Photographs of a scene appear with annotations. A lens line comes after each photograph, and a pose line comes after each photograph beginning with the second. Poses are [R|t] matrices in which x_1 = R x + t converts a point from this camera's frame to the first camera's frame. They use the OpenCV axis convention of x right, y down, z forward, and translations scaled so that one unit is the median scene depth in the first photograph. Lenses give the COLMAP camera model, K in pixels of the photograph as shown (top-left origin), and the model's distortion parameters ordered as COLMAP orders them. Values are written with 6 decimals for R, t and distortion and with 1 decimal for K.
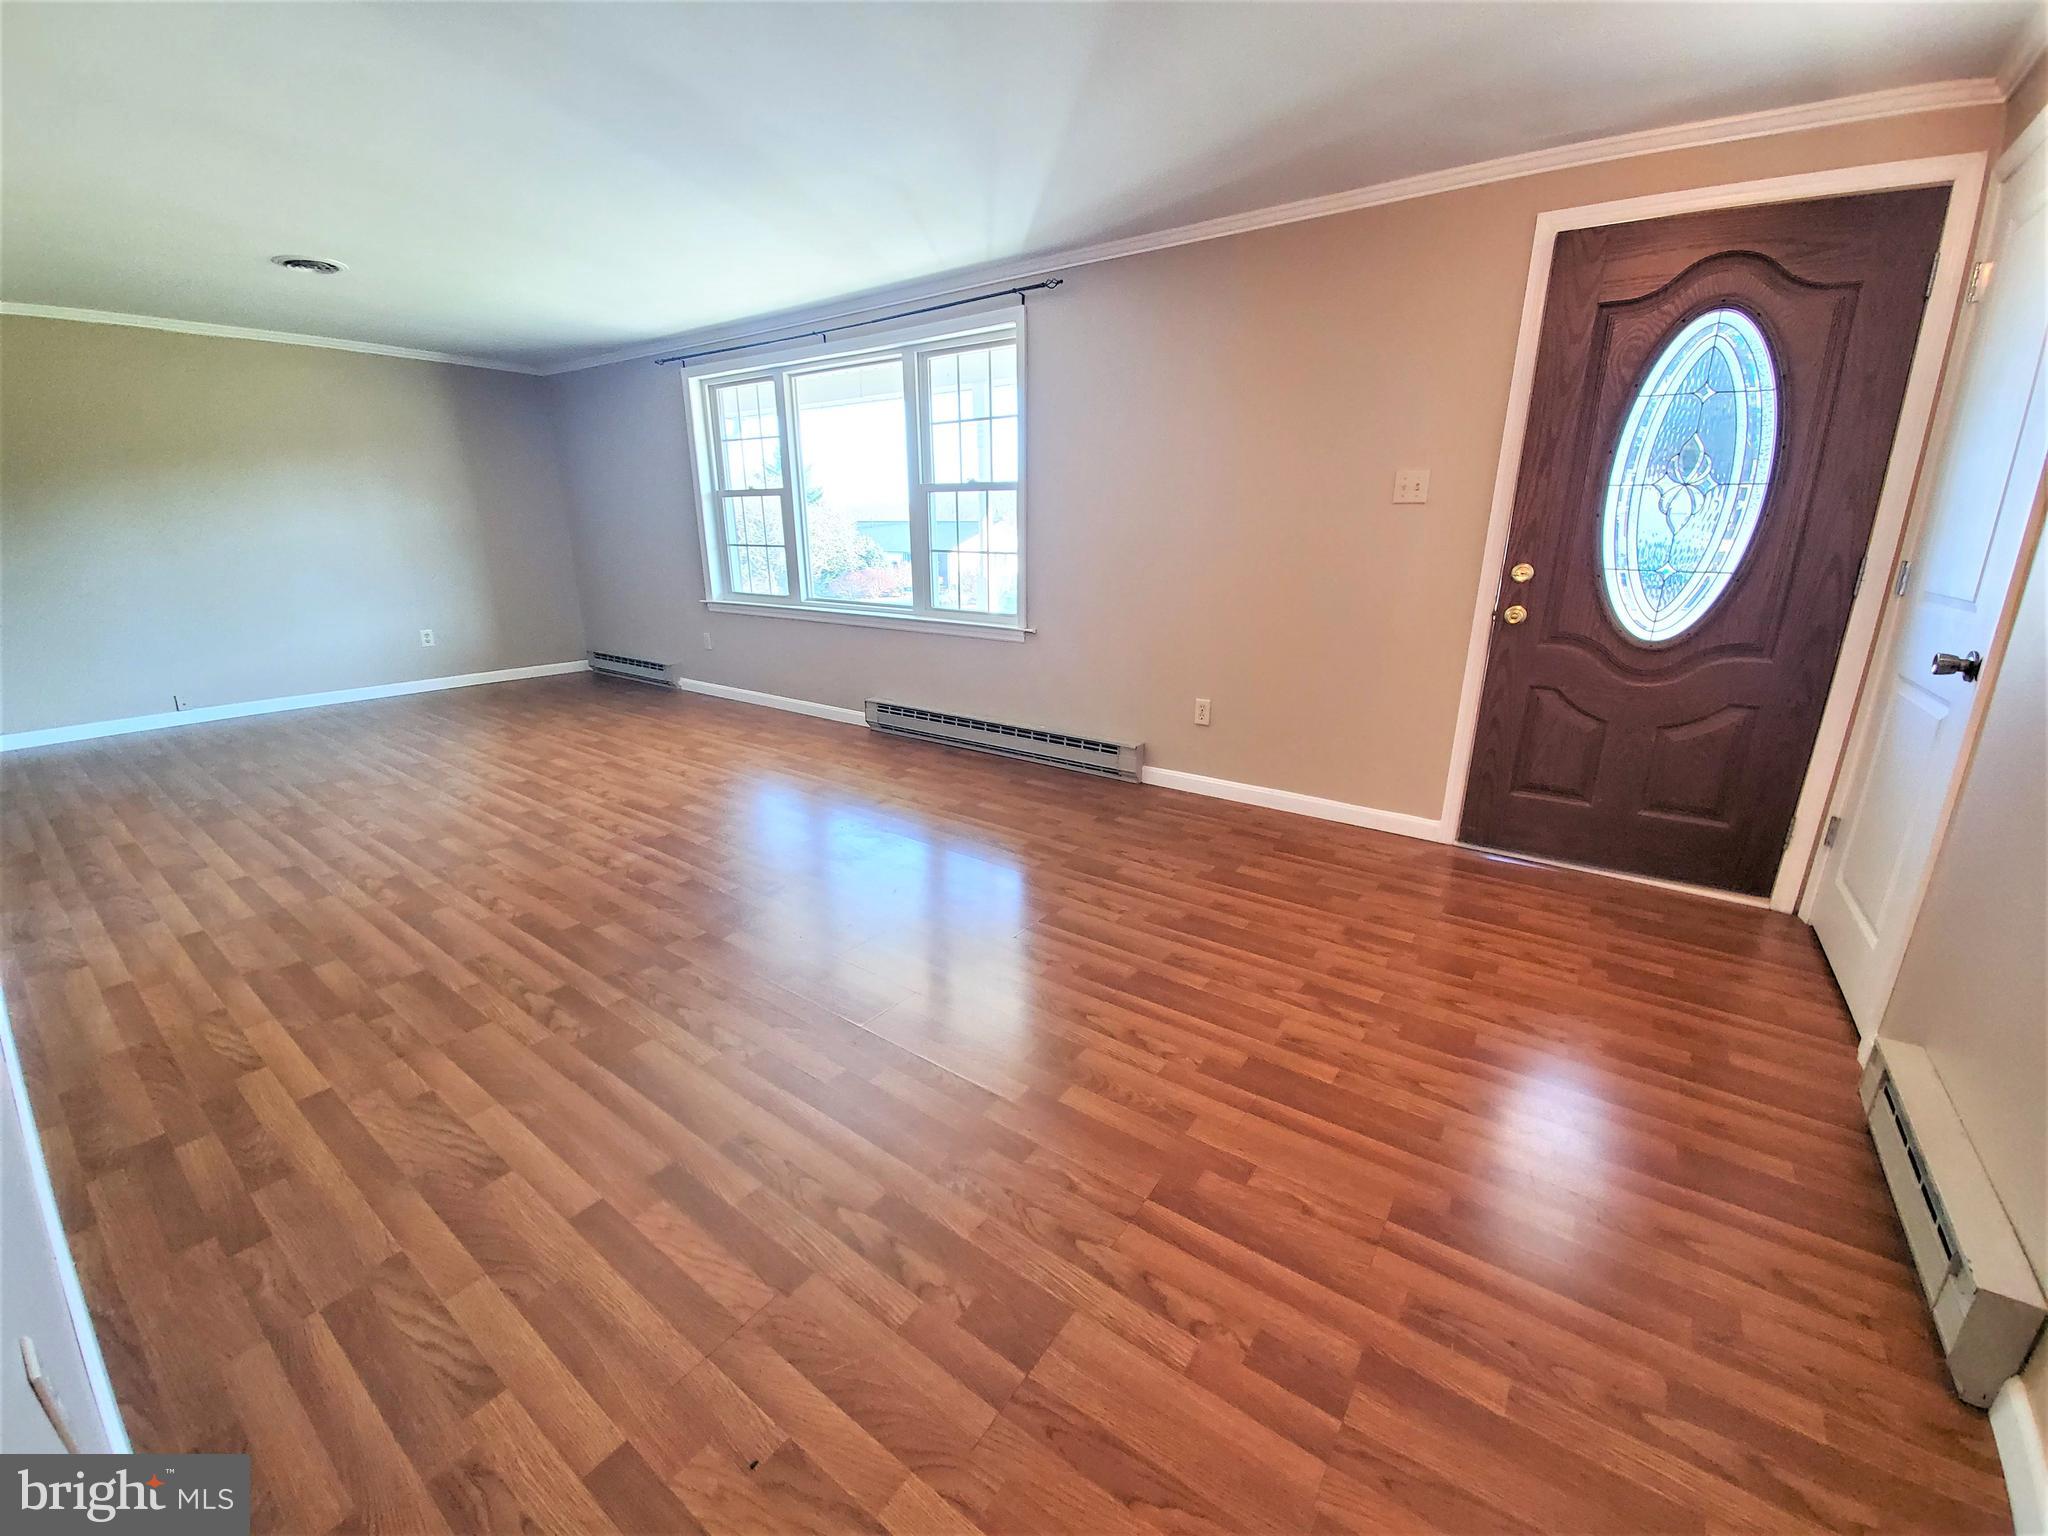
lens RADIAL K [[818.8, 0, 1061.0], [0, 818.8, 770.2], [0, 0, 1]] dist [0.018988, -0.020416]
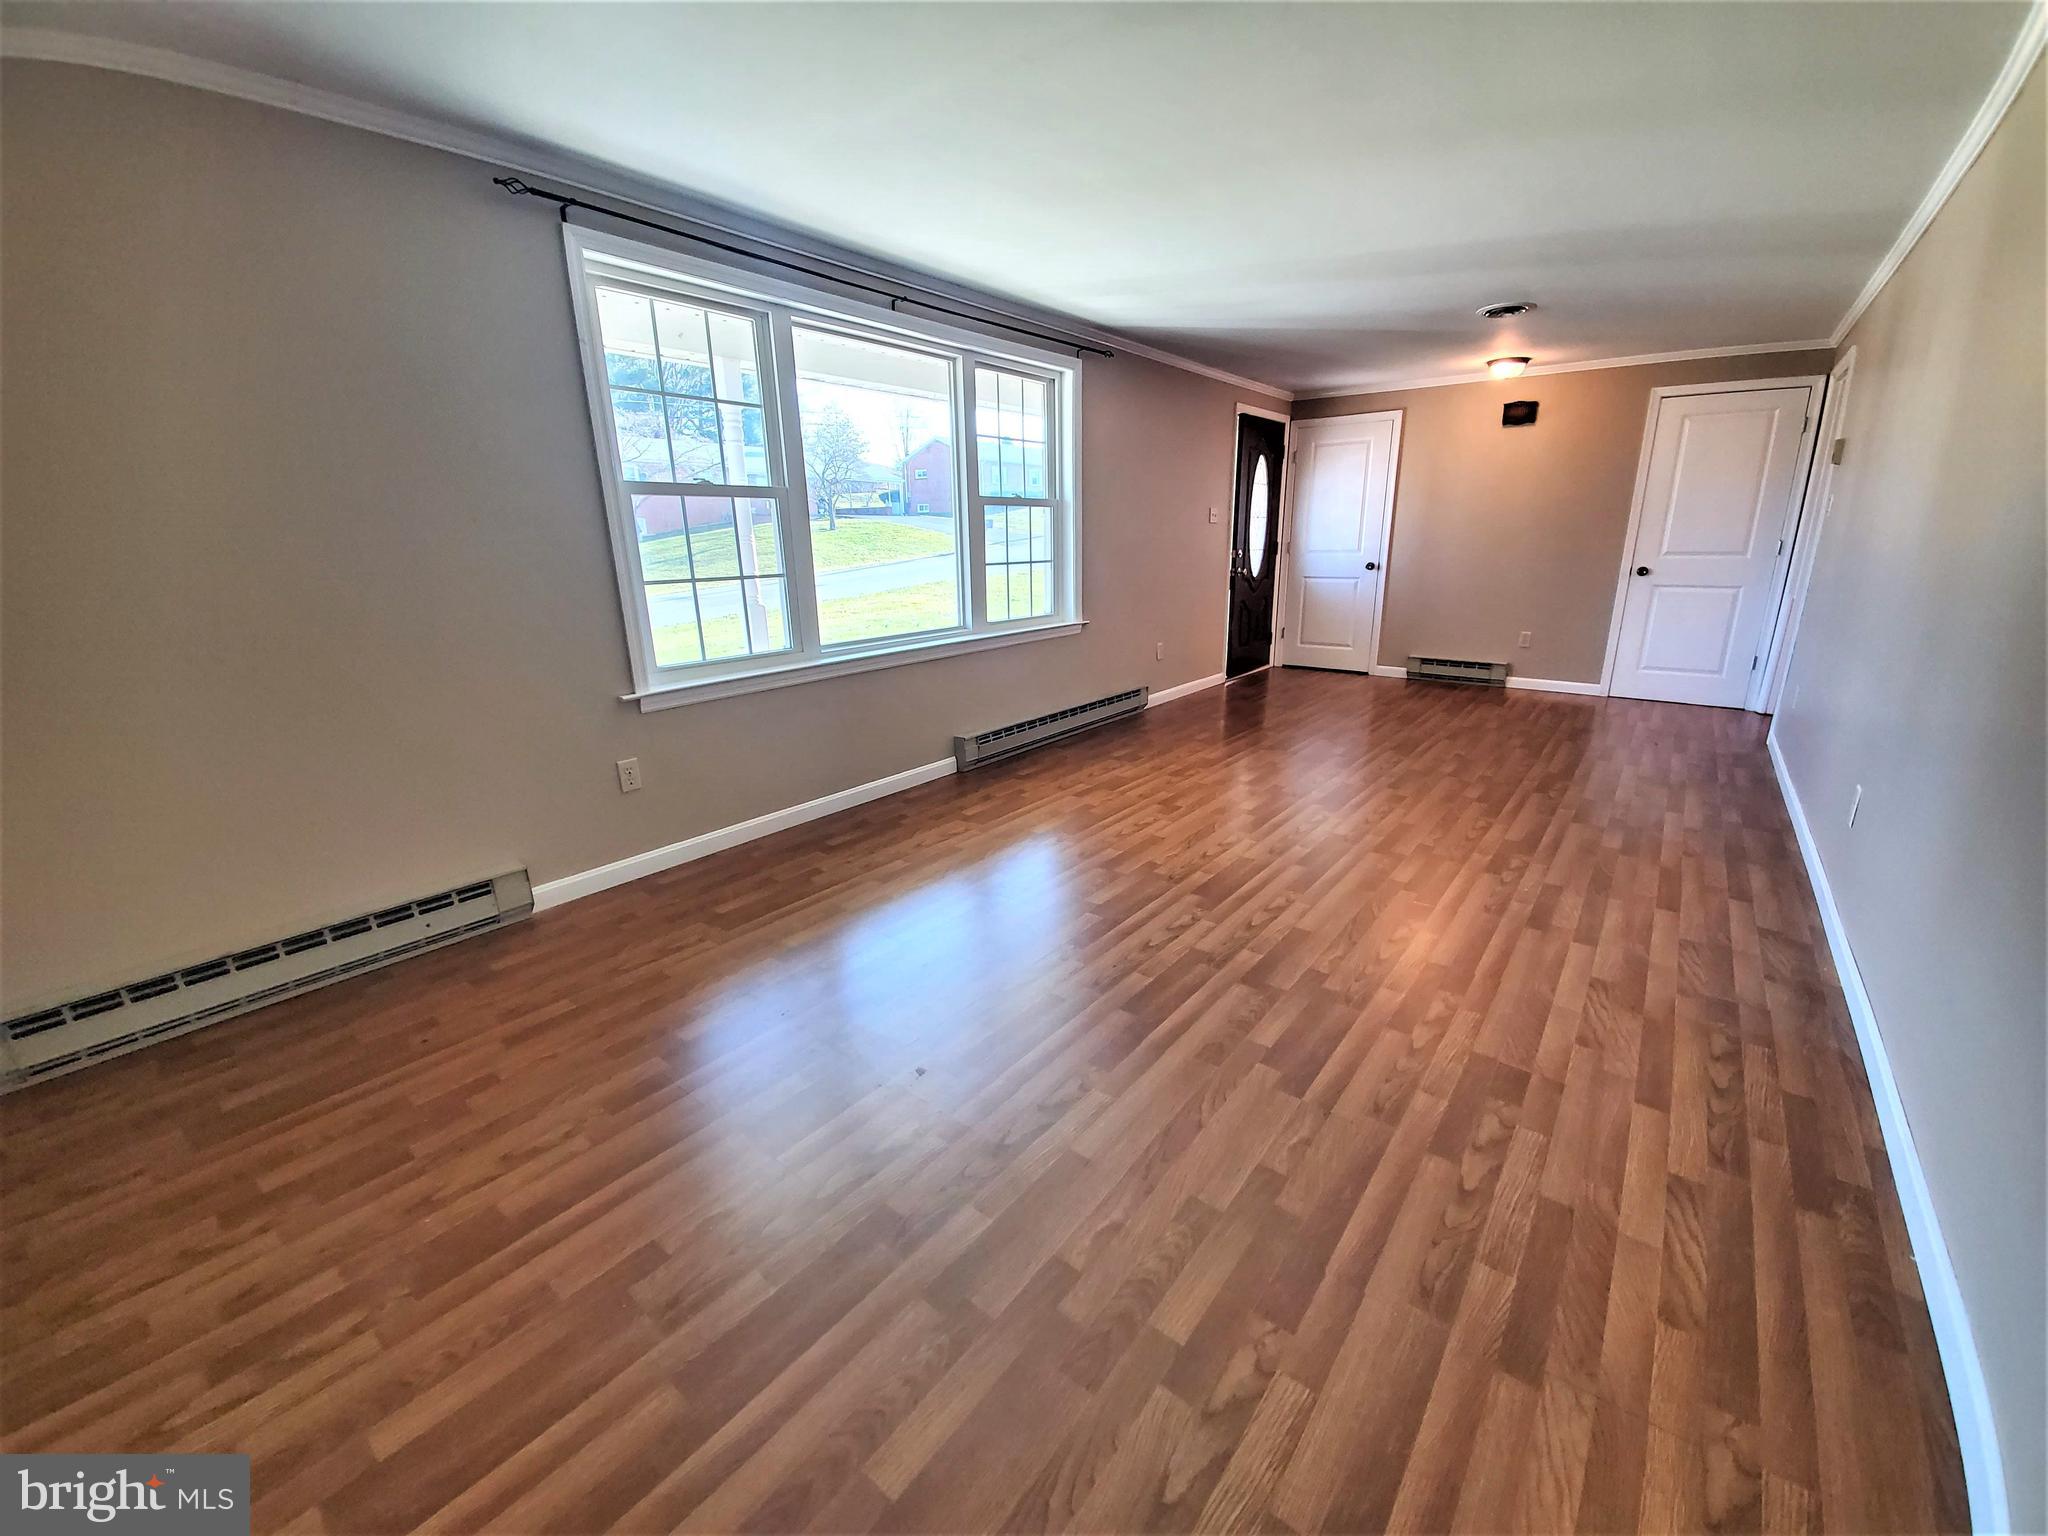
lens RADIAL K [[816.4, 0, 1045.9], [0, 816.4, 764.4], [0, 0, 1]] dist [0.017109, -0.019706]
pose [[0.034640, -0.275700, 0.960619, -1.440360], [0.296326, 0.920806, 0.253588, -0.342334], [-0.954458, 0.275872, 0.113594, 1.110719]]
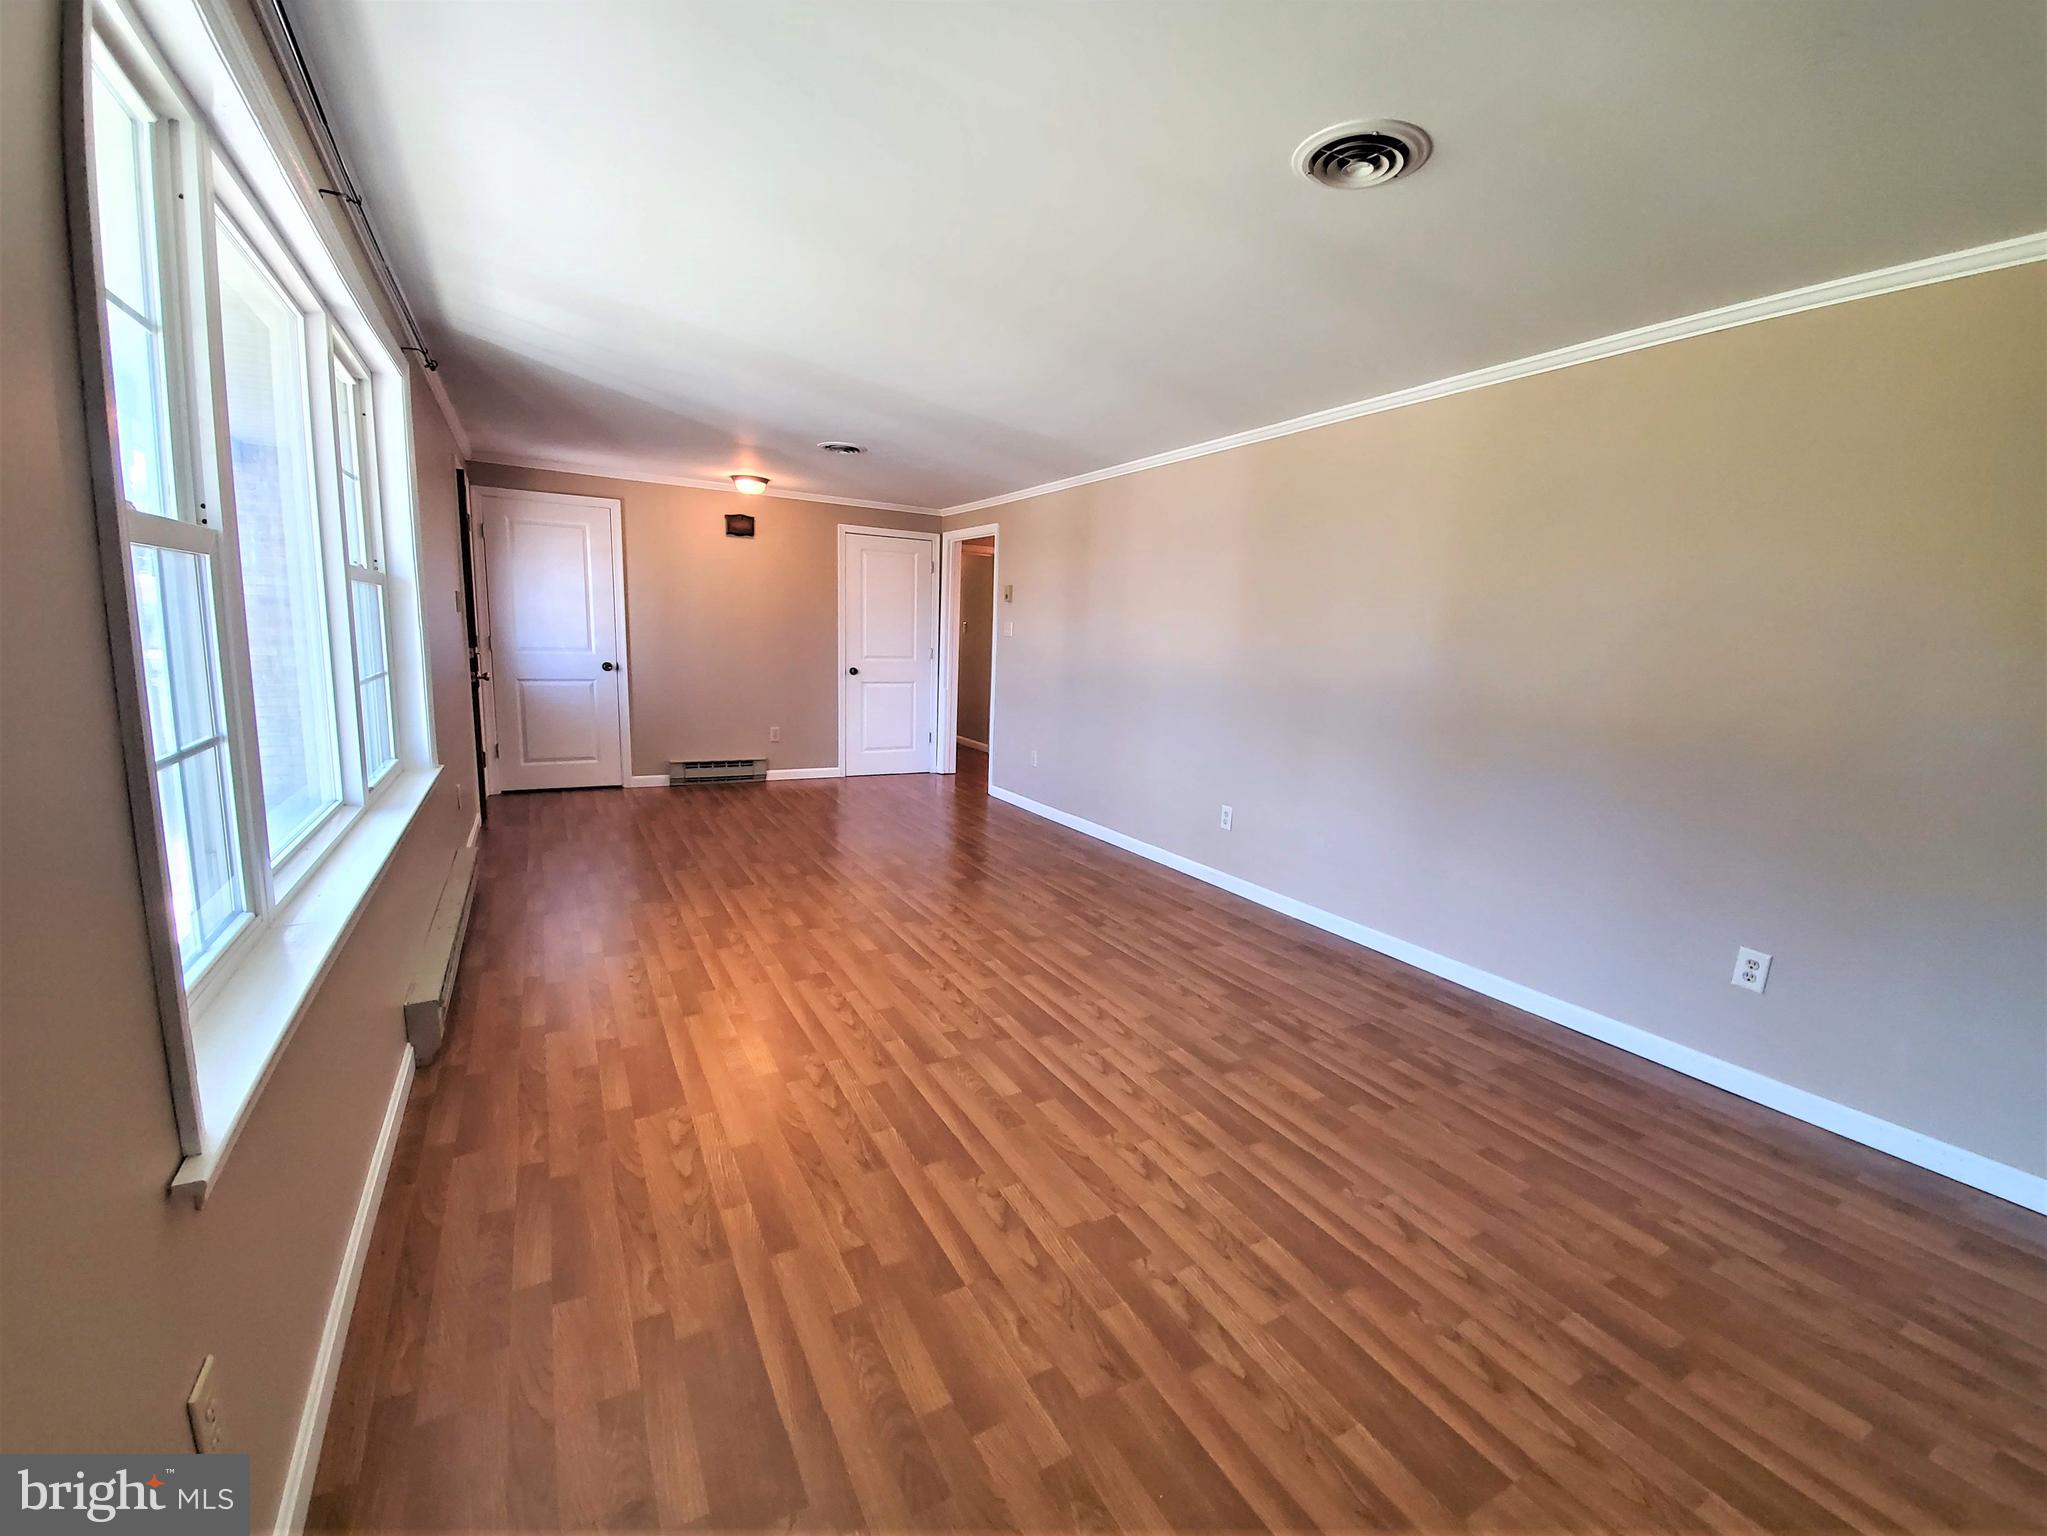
lens RADIAL K [[847.8, 0, 1061.0], [0, 847.8, 761.2], [0, 0, 1]] dist [0.000649, 0.000025]
pose [[-0.915498, -0.100713, 0.389512, -1.002275], [0.071585, 0.911935, 0.404043, -0.518681], [-0.395902, 0.397784, -0.827665, 1.623859]]
